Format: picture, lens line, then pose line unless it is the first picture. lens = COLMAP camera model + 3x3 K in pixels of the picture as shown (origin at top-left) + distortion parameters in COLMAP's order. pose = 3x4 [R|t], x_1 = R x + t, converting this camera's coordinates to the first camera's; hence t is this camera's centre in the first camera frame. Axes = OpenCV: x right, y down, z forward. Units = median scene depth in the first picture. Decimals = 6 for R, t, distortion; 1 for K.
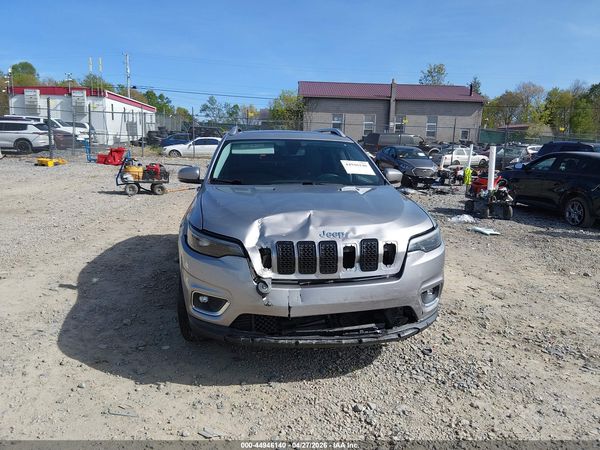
lens RADIAL K [[604.2, 0, 287.8], [0, 604.2, 225.8], [0, 0, 1]] dist [0.087821, -0.346523]
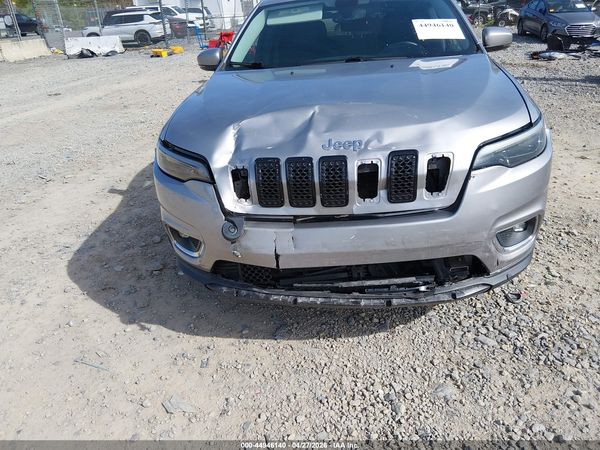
lens RADIAL K [[485.8, 0, 300.0], [0, 485.8, 225.0], [0, 0, 1]] dist [0.046165, -0.078876]
pose [[0.944446, 0.037507, -0.326518, 0.198575], [0.047017, 0.967831, 0.247169, -0.032196], [0.325285, -0.248789, 0.912301, 0.492396]]
